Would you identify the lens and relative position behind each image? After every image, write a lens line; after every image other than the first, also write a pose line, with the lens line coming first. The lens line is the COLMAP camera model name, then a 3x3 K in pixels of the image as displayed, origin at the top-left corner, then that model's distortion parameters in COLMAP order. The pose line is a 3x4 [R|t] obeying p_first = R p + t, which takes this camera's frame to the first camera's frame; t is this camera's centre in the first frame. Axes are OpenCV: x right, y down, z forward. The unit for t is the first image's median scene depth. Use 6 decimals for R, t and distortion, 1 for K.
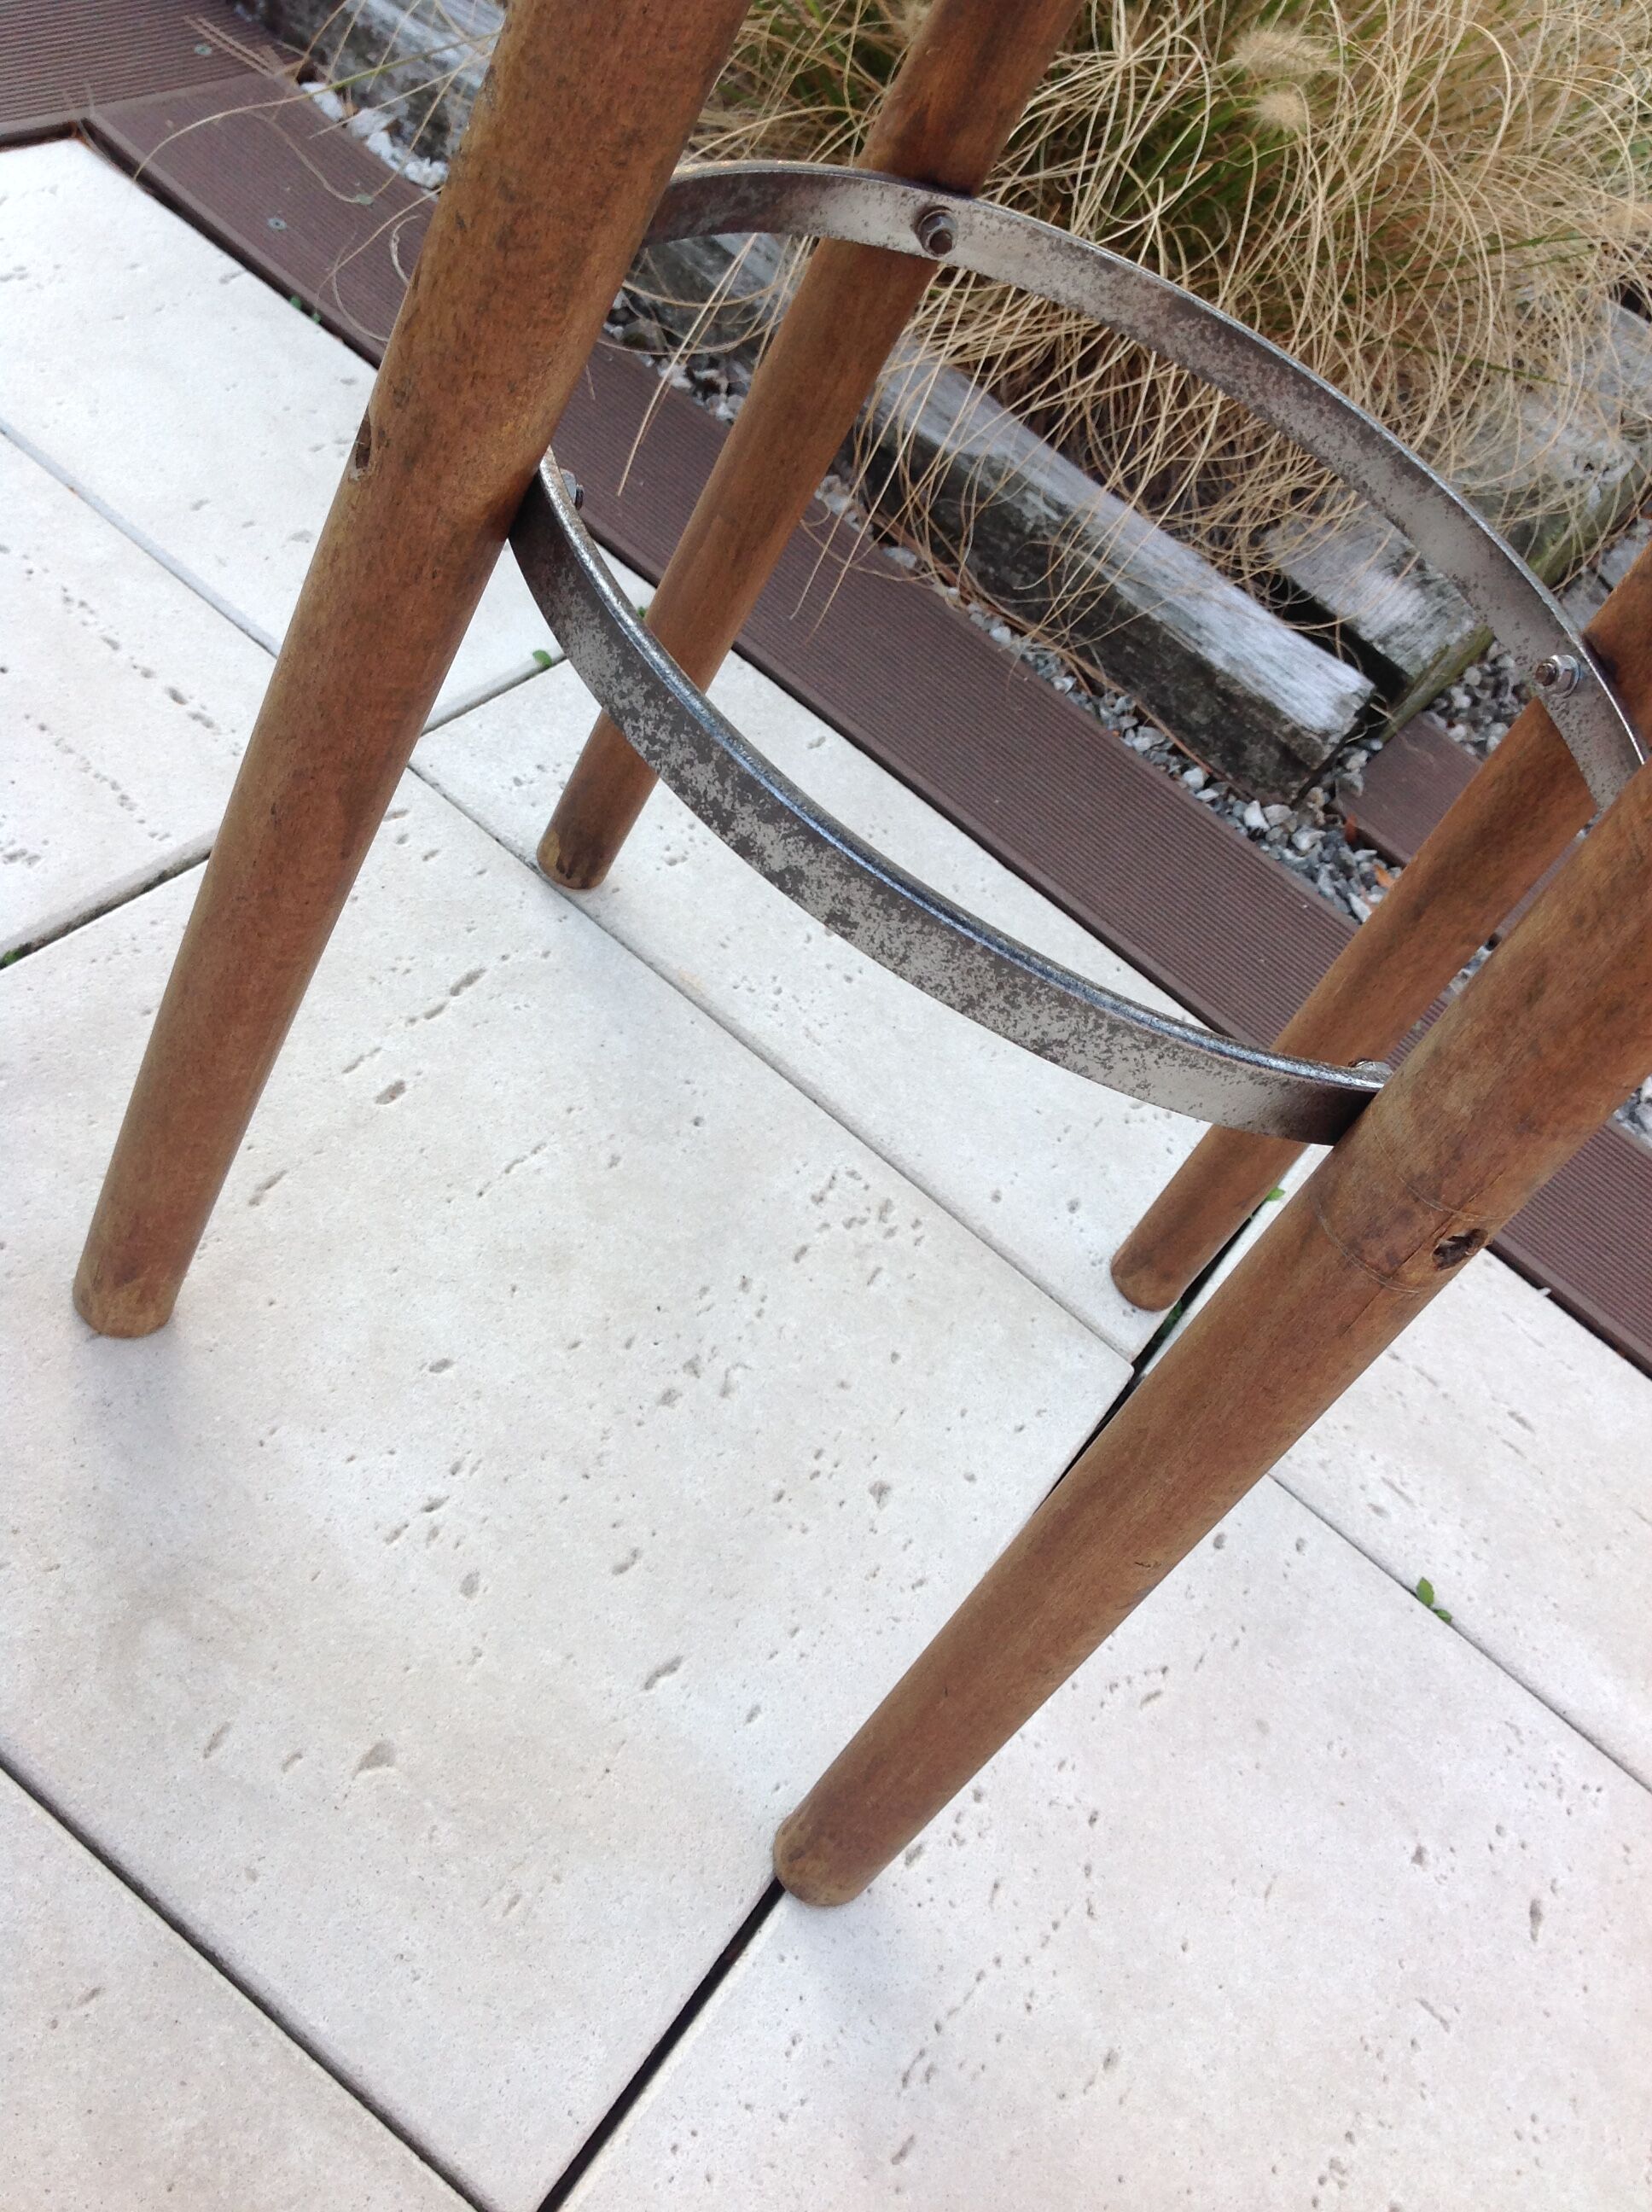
lens RADIAL K [[2129.4, 0, 851.7], [0, 2129.4, 1119.1], [0, 0, 1]] dist [0.029916, 0.000000]
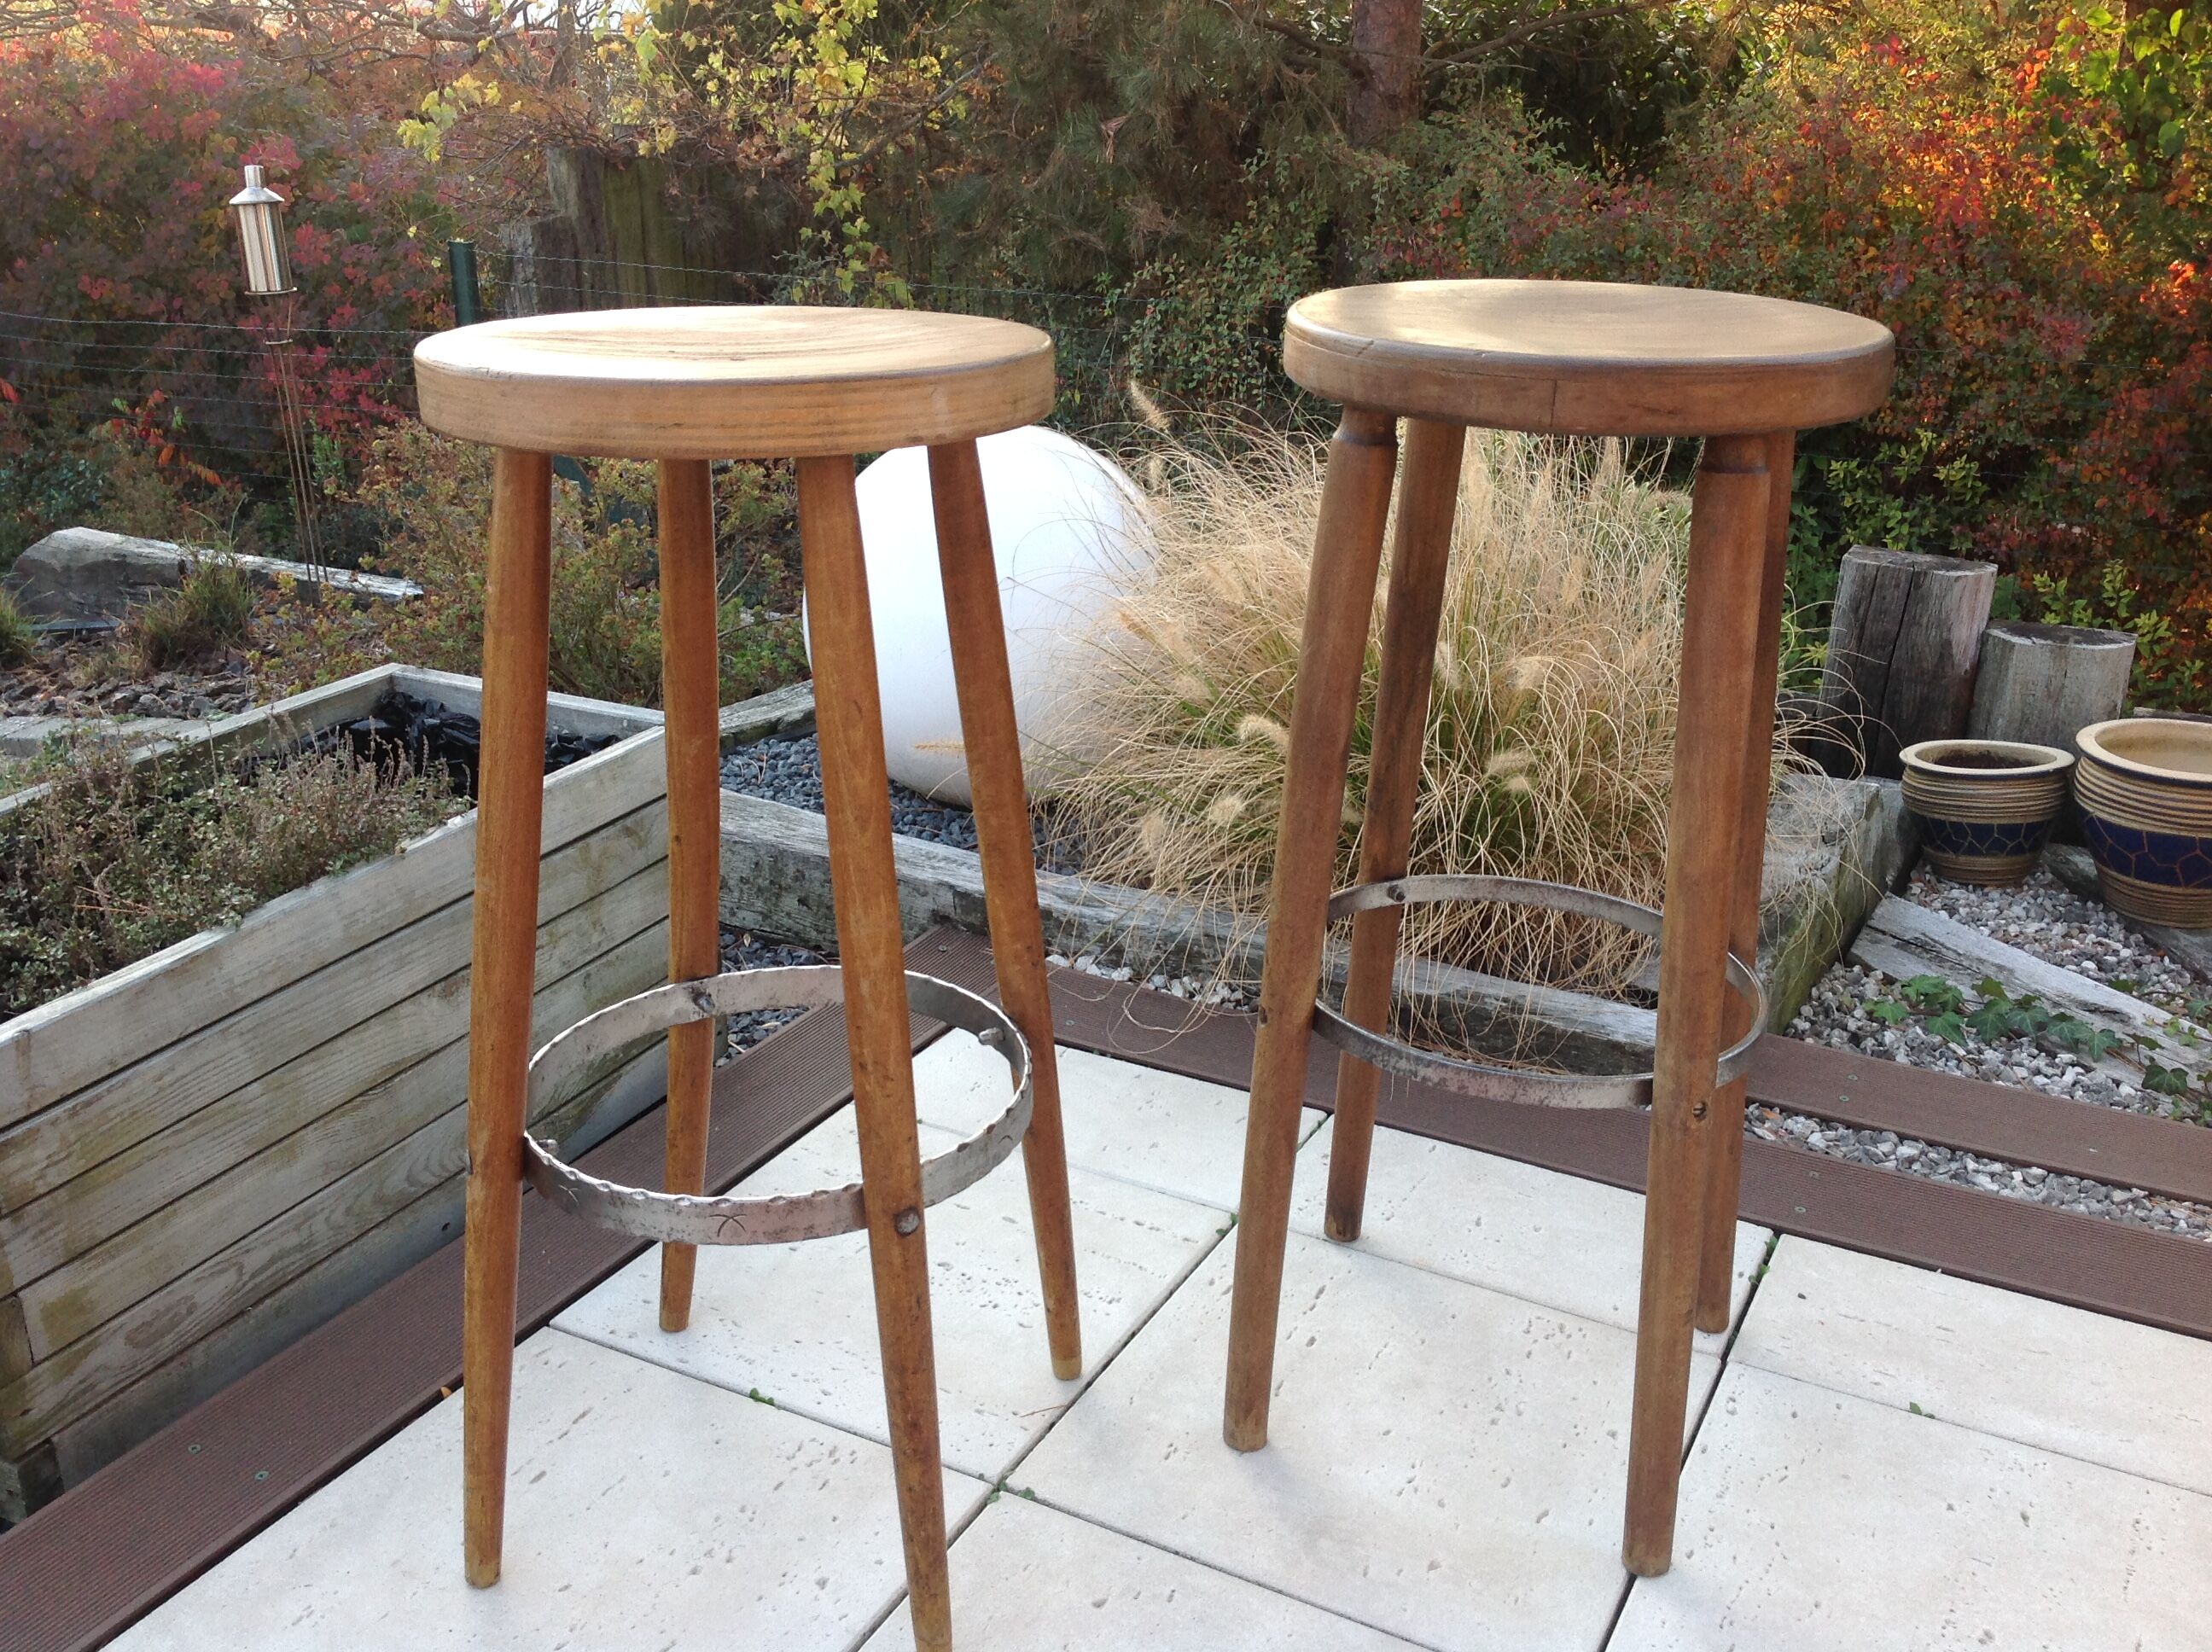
lens RADIAL K [[2129.4, 0, 1107.4], [0, 2129.4, 796.5], [0, 0, 1]] dist [0.029916, 0.000000]
pose [[0.923240, -0.381923, -0.041985, -0.102625], [0.320654, 0.826078, -0.463440, 0.423887], [0.211681, 0.414404, 0.885133, -1.047143]]
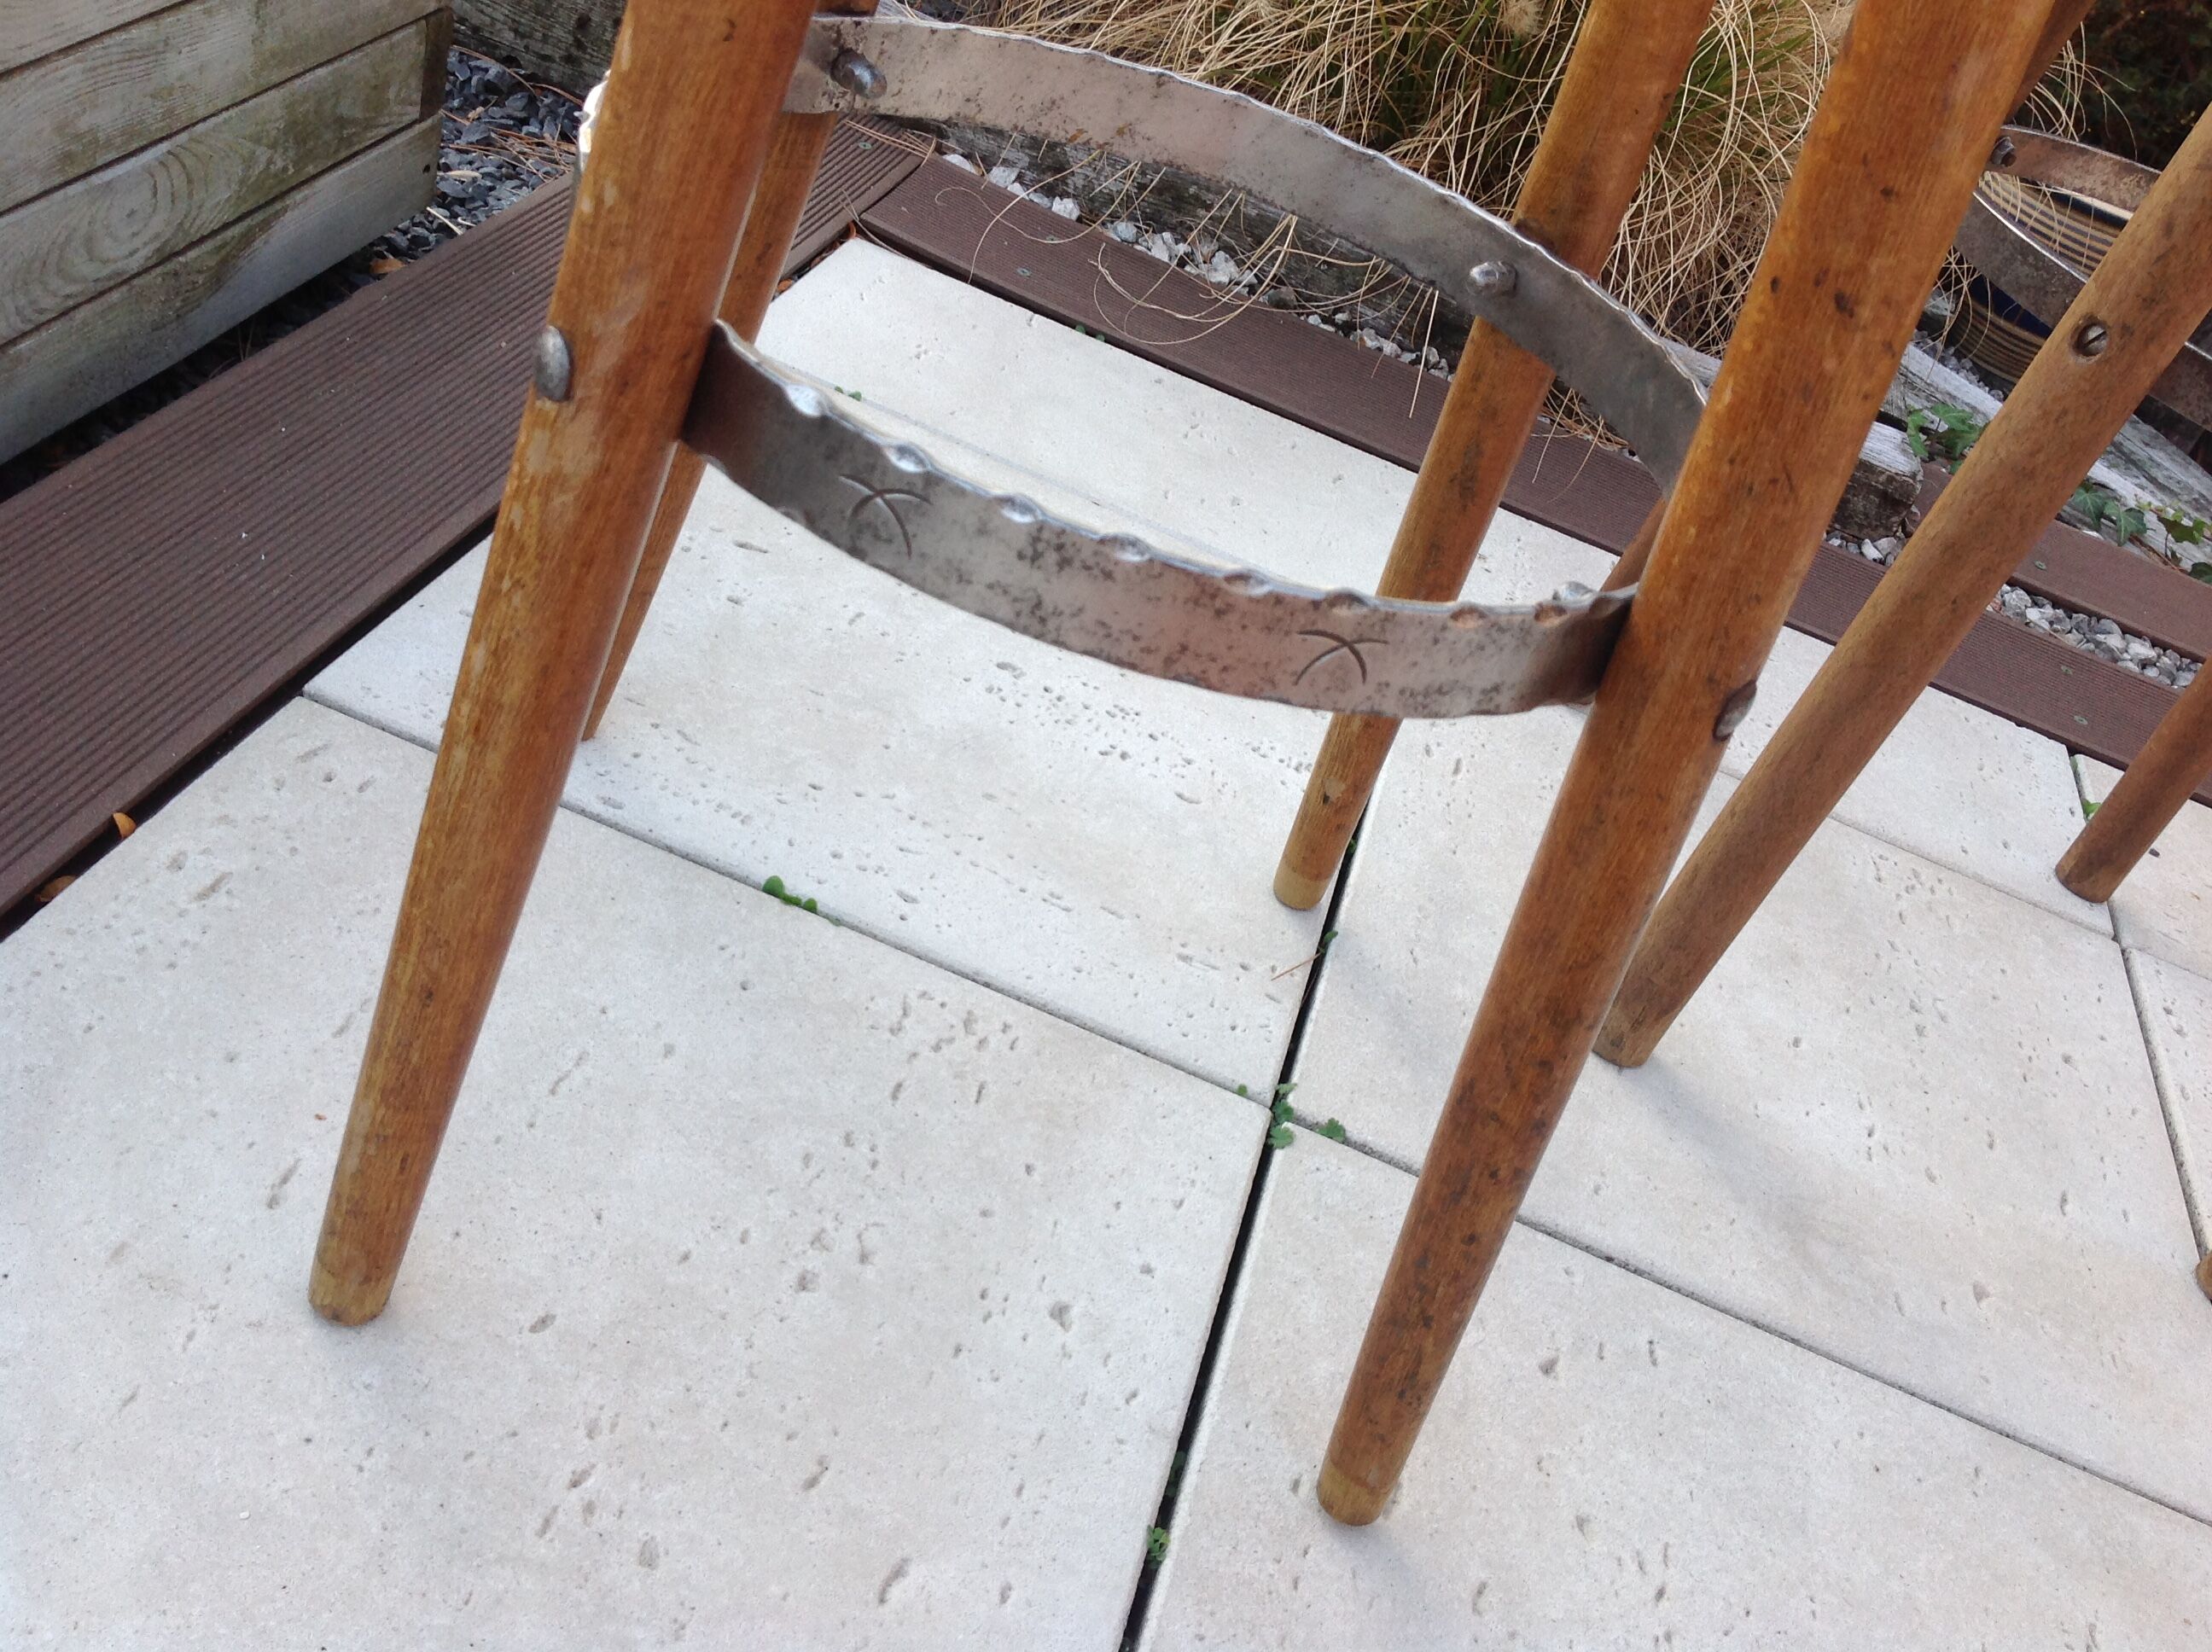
lens RADIAL K [[2129.4, 0, 1120.3], [0, 2129.4, 822.2], [0, 0, 1]] dist [0.029916, 0.000000]
pose [[0.950174, -0.254113, 0.180544, -0.687674], [0.268865, 0.961170, -0.062159, -0.038562], [-0.157738, 0.107604, 0.981601, -0.212812]]
